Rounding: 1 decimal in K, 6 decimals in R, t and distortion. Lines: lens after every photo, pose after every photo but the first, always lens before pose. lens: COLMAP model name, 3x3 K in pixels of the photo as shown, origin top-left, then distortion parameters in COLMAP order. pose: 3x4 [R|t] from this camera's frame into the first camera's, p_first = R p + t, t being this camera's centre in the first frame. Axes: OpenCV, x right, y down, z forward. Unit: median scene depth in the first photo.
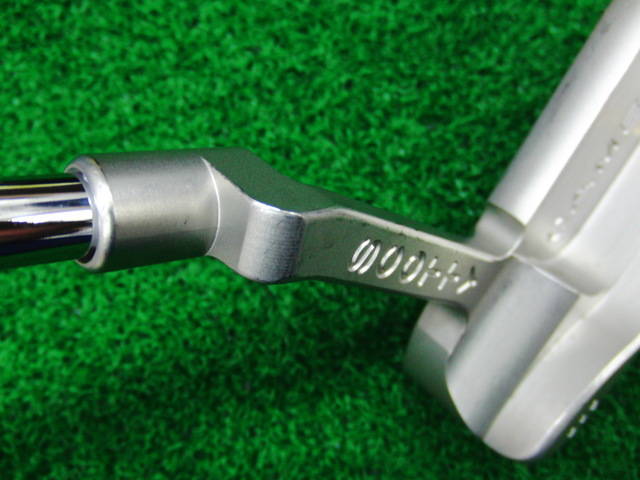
lens RADIAL K [[691.8, 0, 323.7], [0, 691.8, 238.0], [0, 0, 1]] dist [-0.081796, 0.138495]
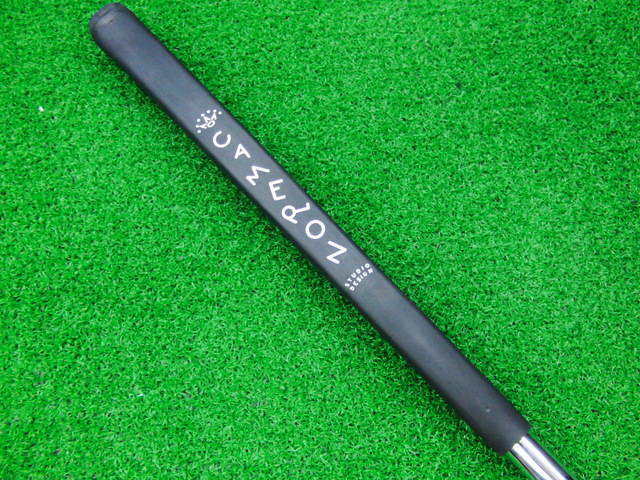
lens RADIAL K [[691.8, 0, 323.7], [0, 691.8, 238.0], [0, 0, 1]] dist [-0.081796, 0.138495]
pose [[0.957366, 0.270200, -0.102190, 0.543005], [-0.283245, 0.947521, -0.148243, 0.339422], [0.056772, 0.170868, 0.983657, -1.231465]]
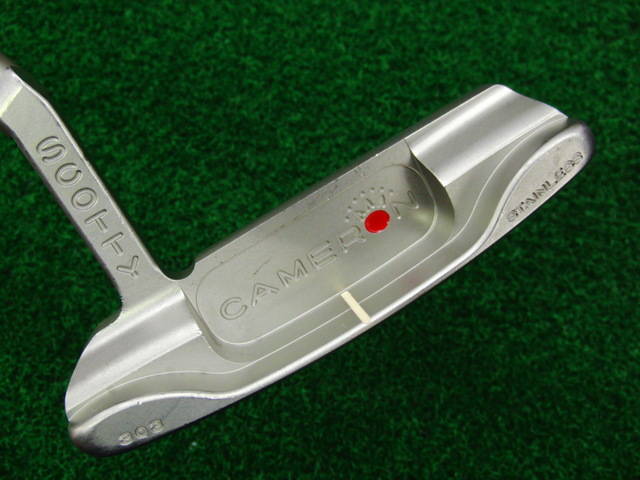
lens RADIAL K [[691.8, 0, 323.7], [0, 691.8, 238.0], [0, 0, 1]] dist [-0.081796, 0.138495]
pose [[0.788755, 0.565002, -0.242154, 0.715980], [-0.600598, 0.792254, -0.107779, 0.514243], [0.130952, 0.230448, 0.964233, -0.710169]]
